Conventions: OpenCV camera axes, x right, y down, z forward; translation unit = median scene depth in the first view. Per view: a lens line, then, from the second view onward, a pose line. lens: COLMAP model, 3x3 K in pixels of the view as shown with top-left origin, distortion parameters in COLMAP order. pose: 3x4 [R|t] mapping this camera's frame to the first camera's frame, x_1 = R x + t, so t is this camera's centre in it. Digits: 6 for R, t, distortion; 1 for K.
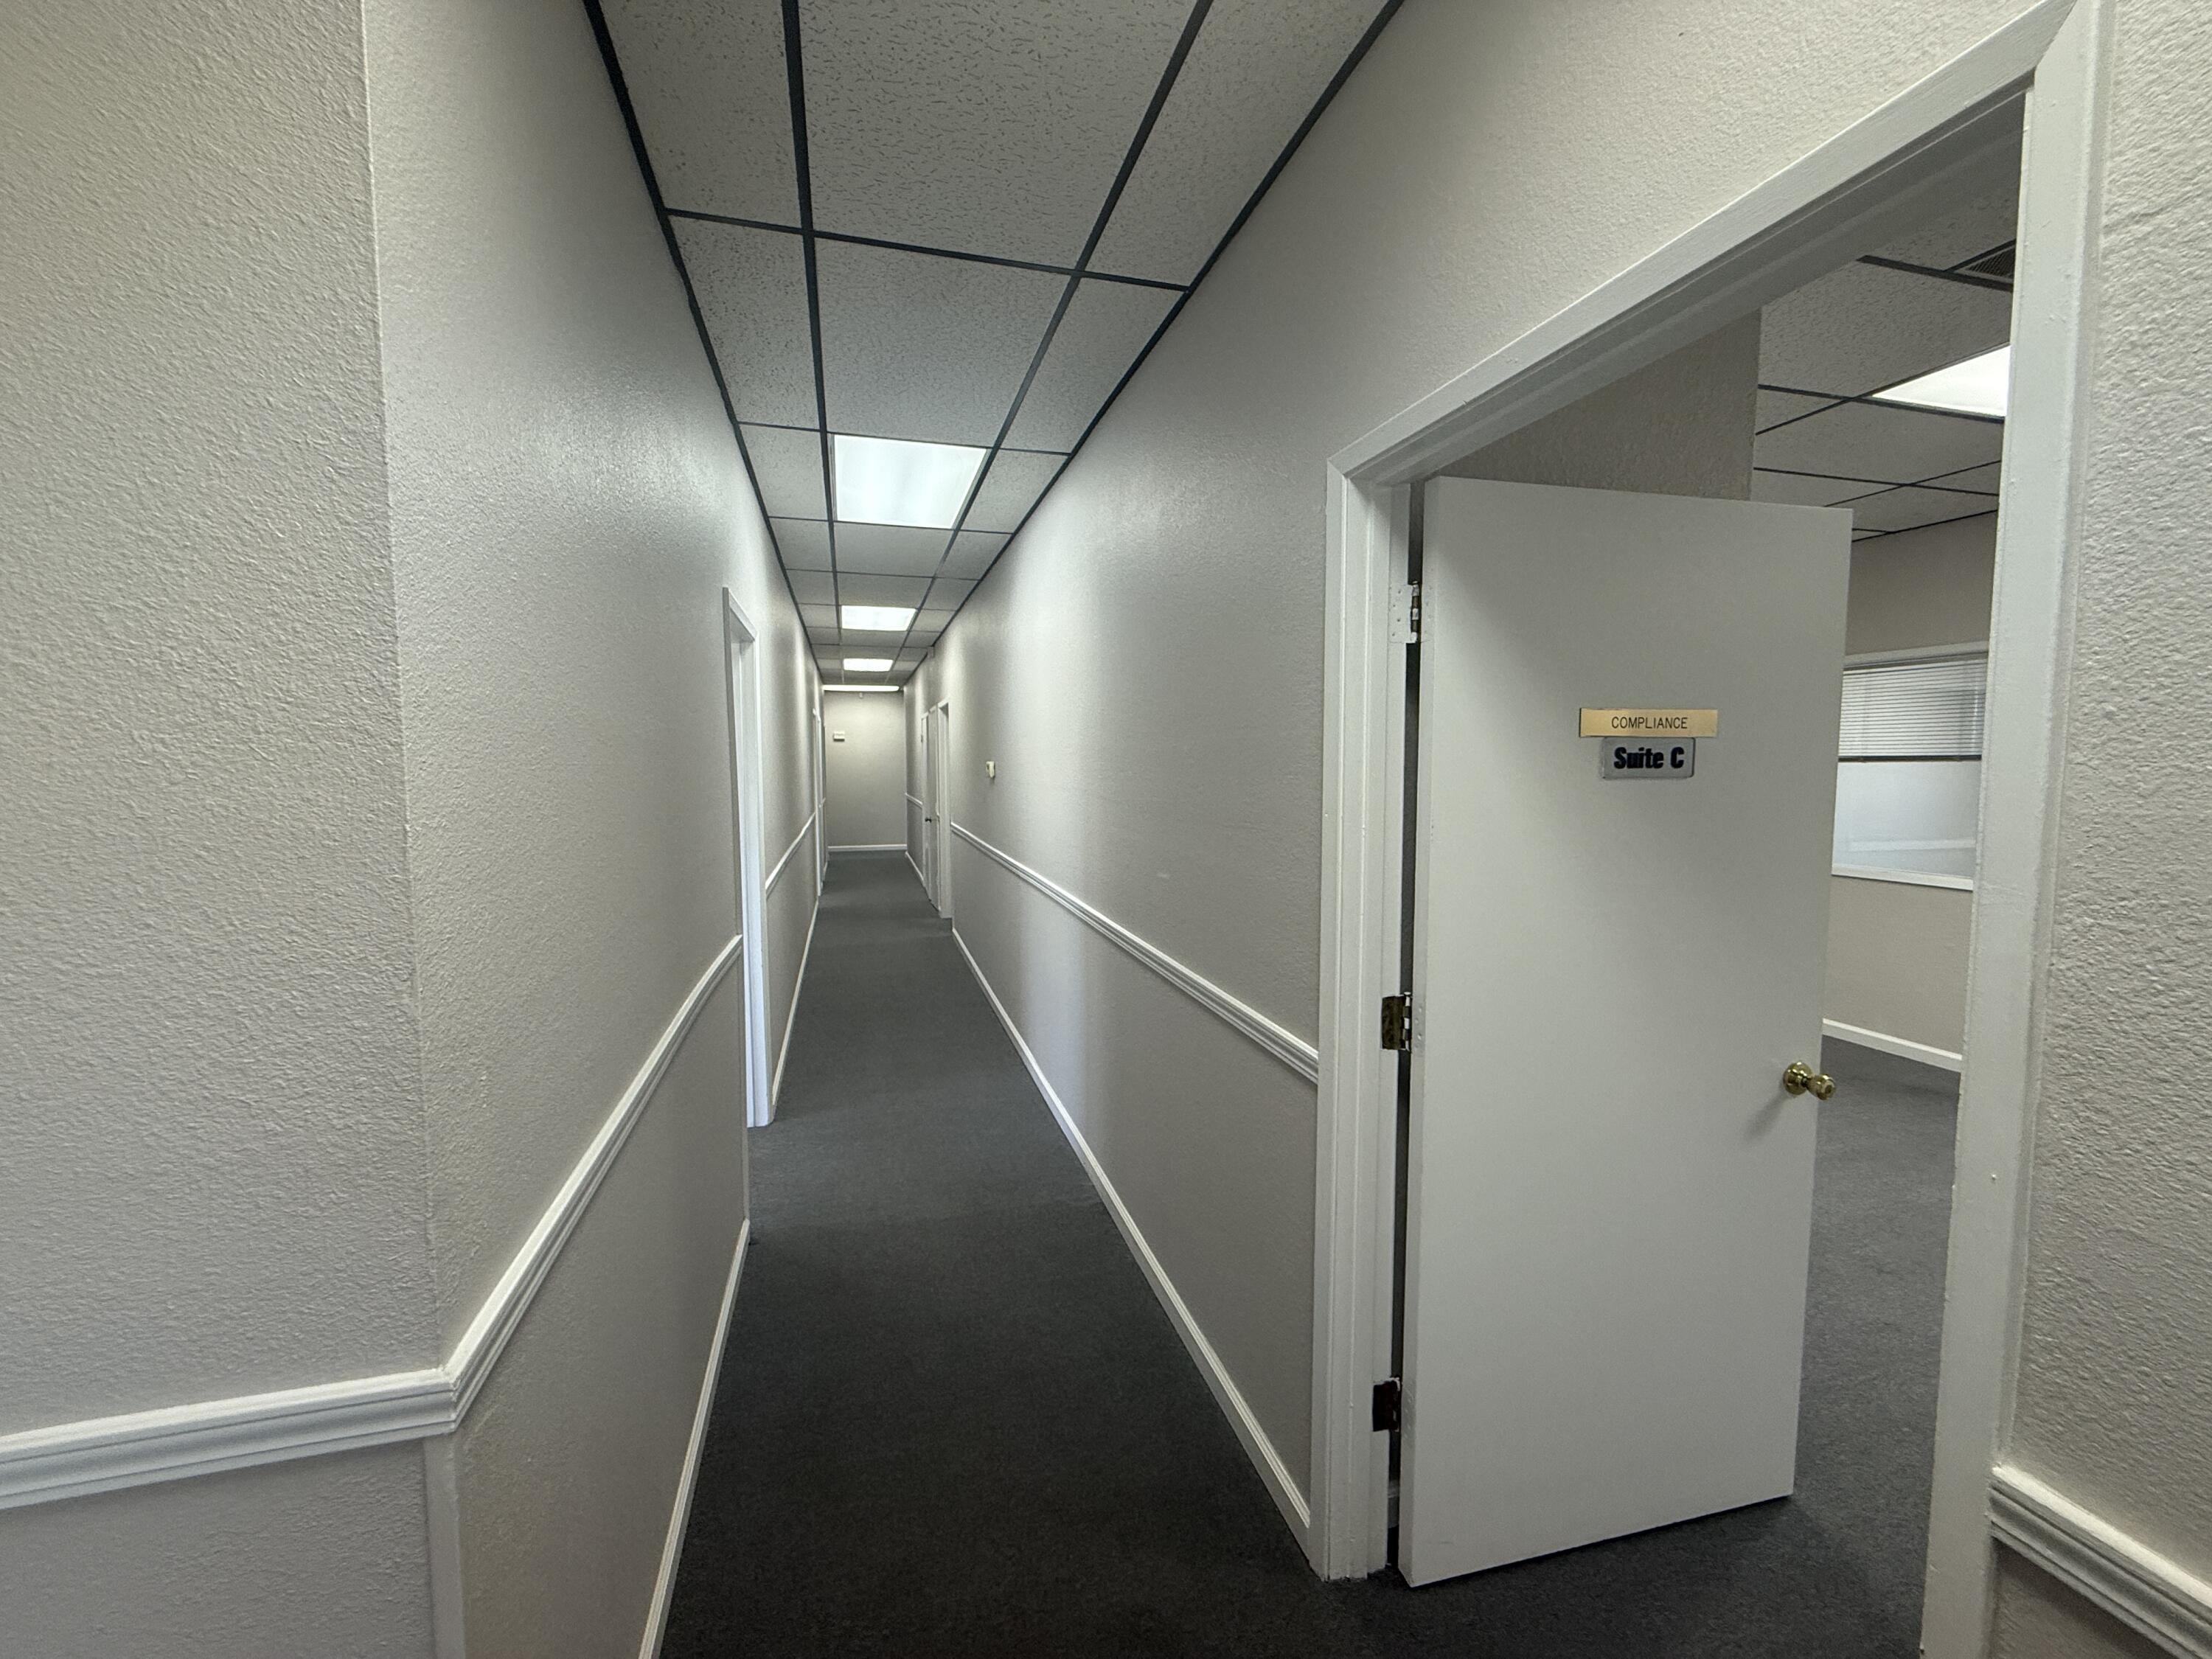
lens RADIAL K [[886.2, 0, 1110.2], [0, 886.2, 837.3], [0, 0, 1]] dist [-0.000067, -0.000603]
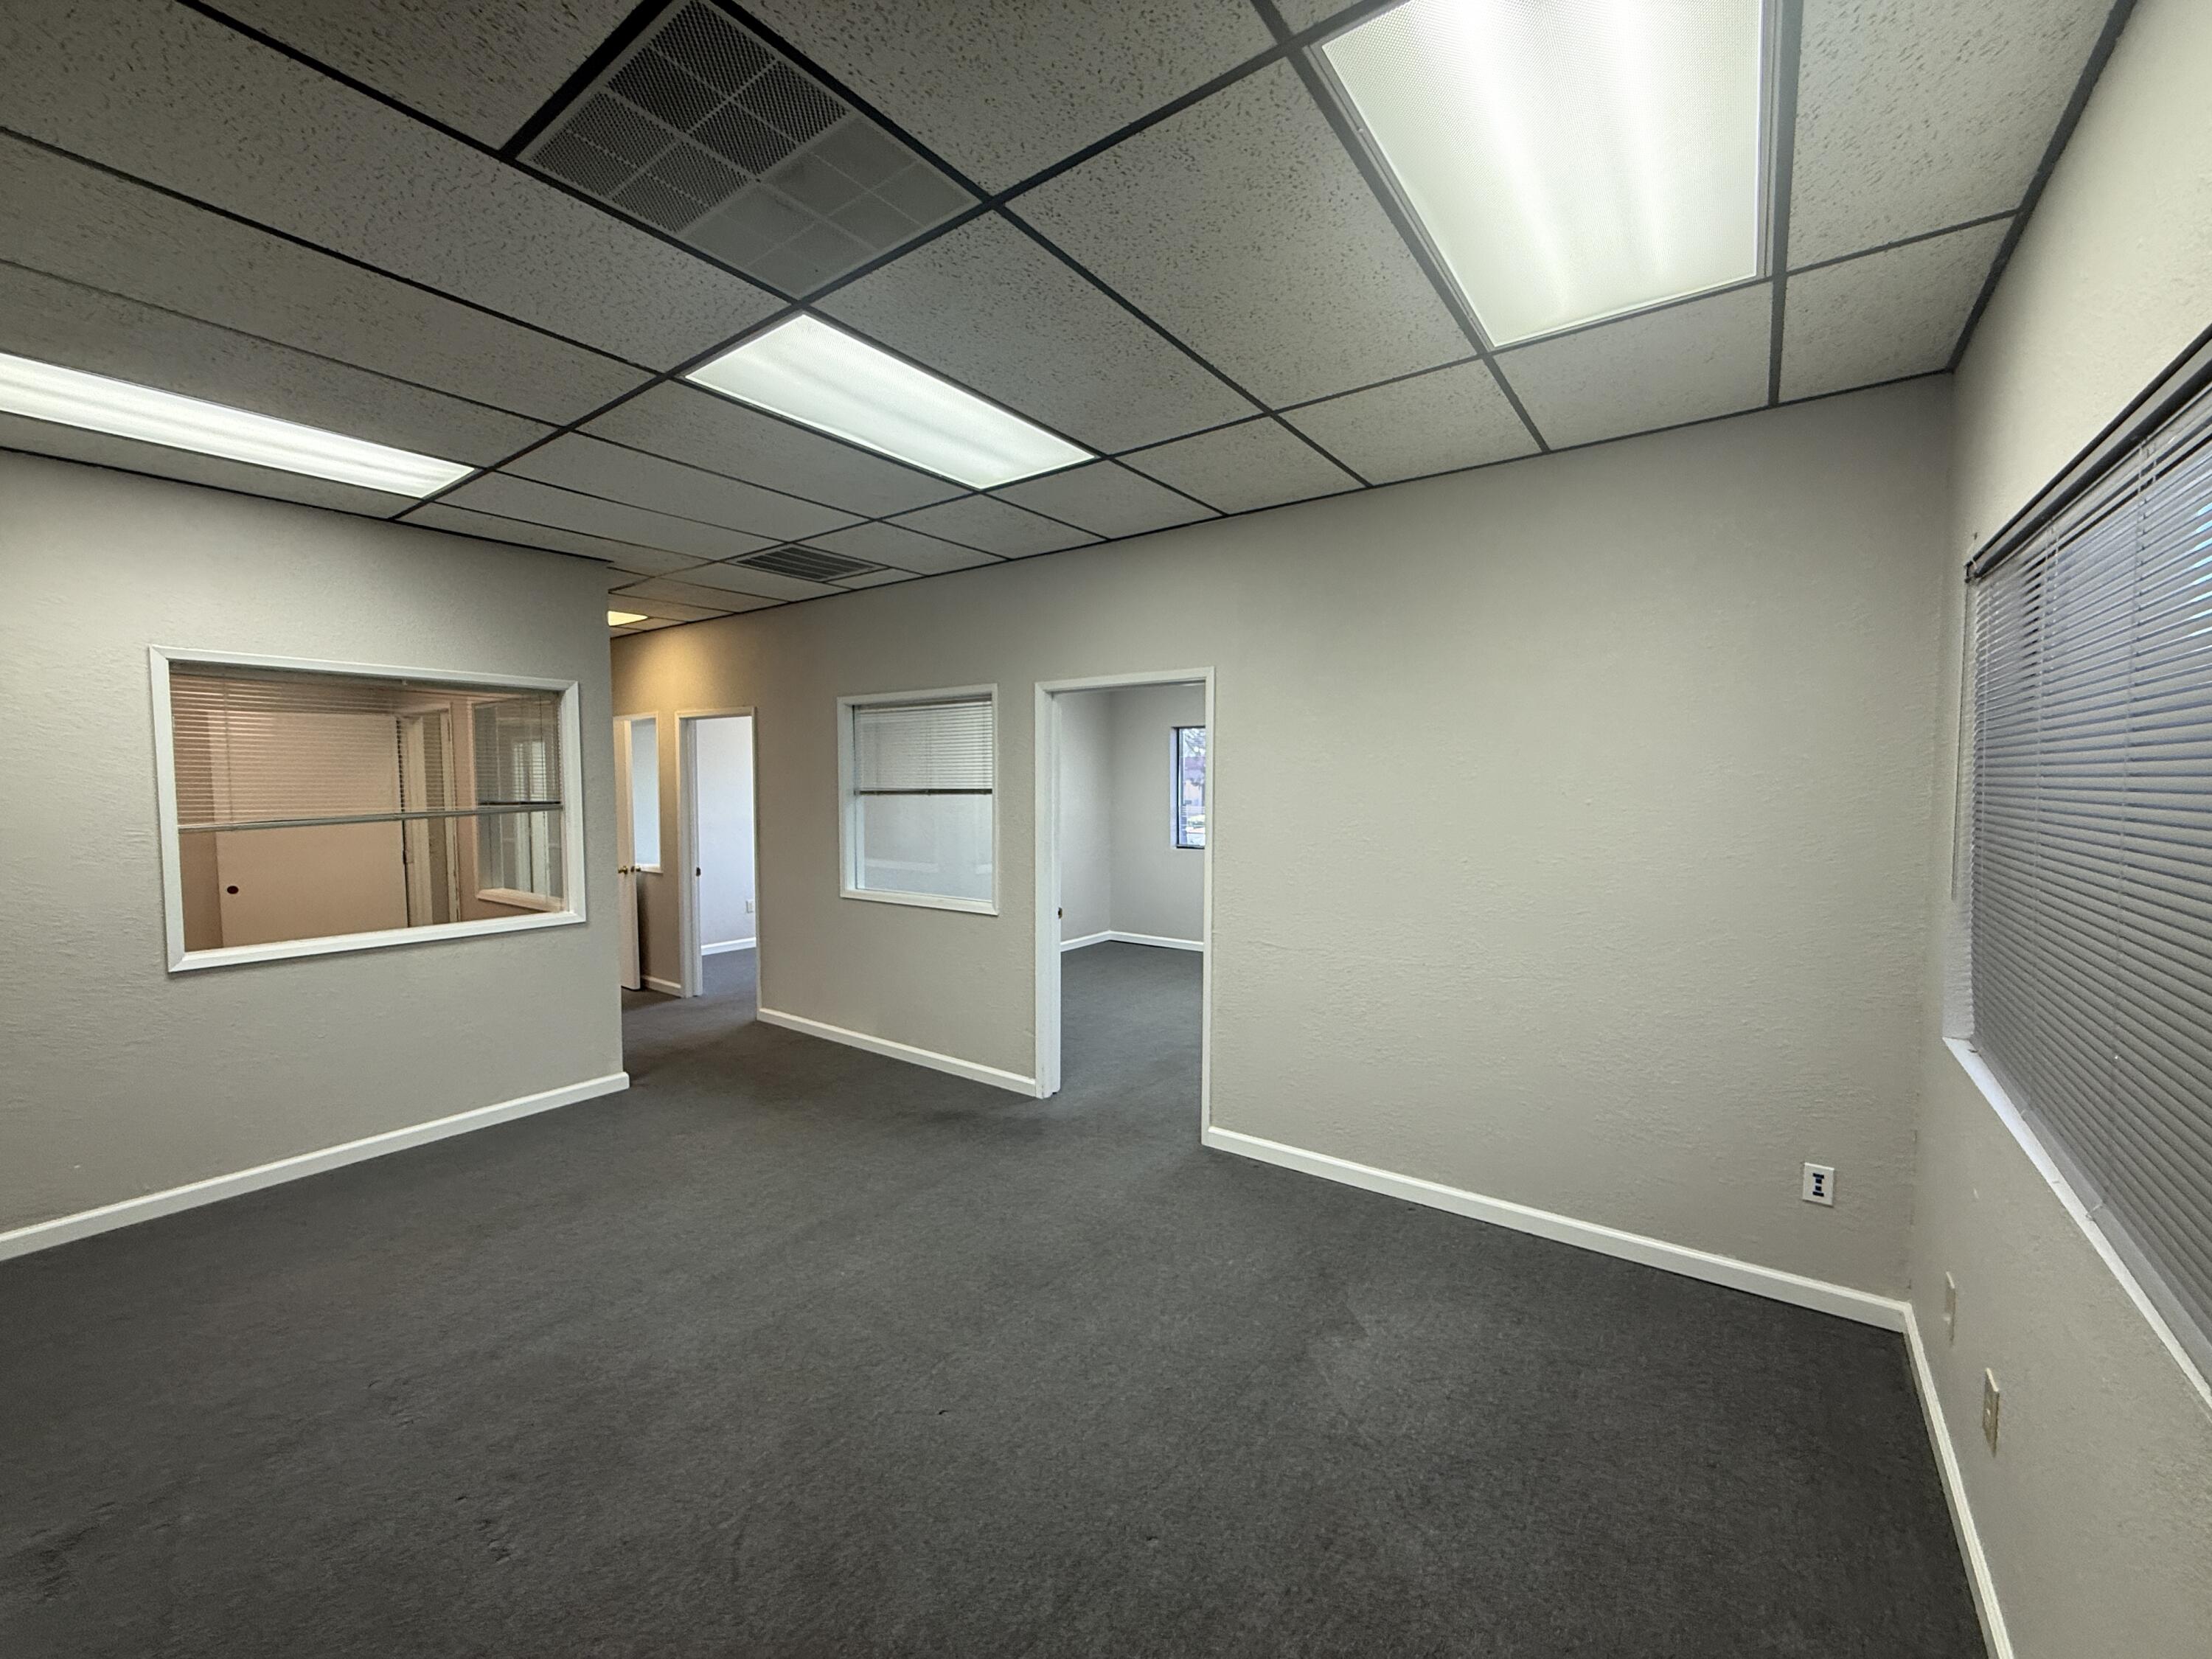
lens RADIAL K [[886.2, 0, 1104.8], [0, 886.2, 827.1], [0, 0, 1]] dist [-0.000067, -0.000603]
pose [[-0.632201, -0.040918, 0.773724, -0.262626], [0.058794, 0.993192, 0.100564, -0.163180], [-0.772571, 0.109067, -0.625491, 1.741608]]
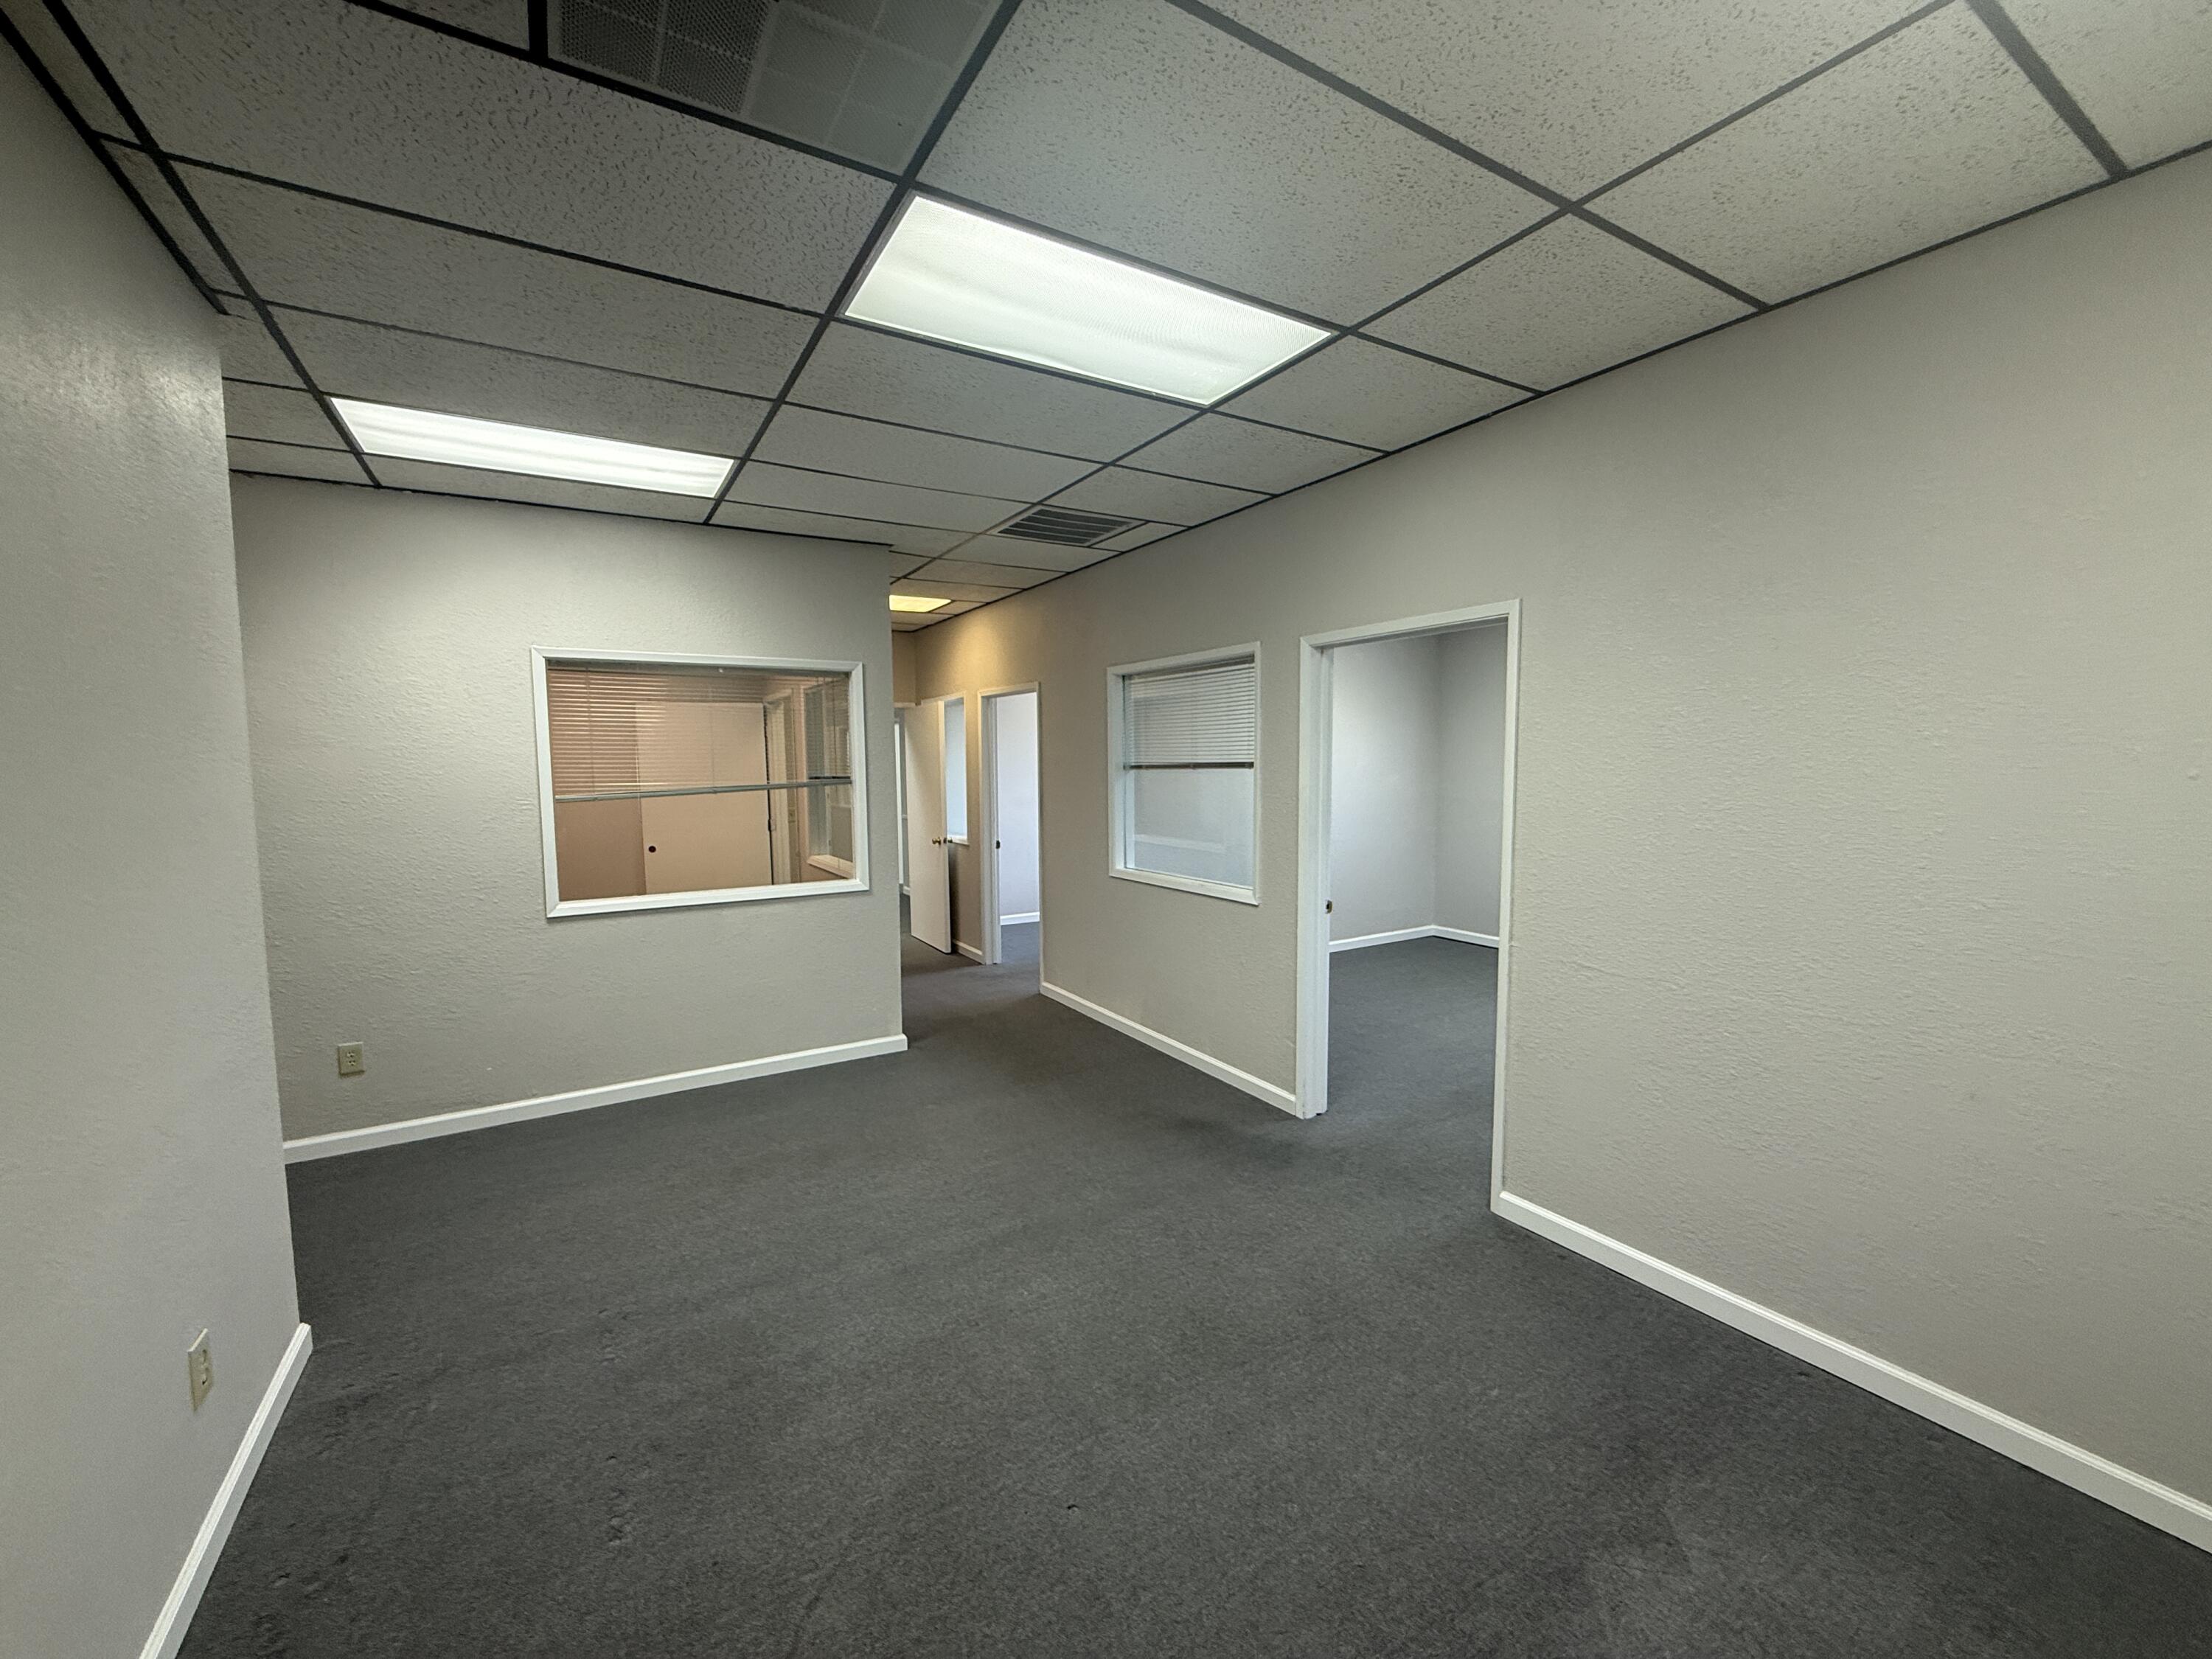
lens RADIAL K [[886.2, 0, 1101.4], [0, 886.2, 827.7], [0, 0, 1]] dist [-0.000067, -0.000603]
pose [[-0.284144, -0.072028, 0.956072, -0.199763], [0.081793, 0.991718, 0.099022, -0.144274], [-0.955287, 0.106336, -0.275899, 1.573804]]
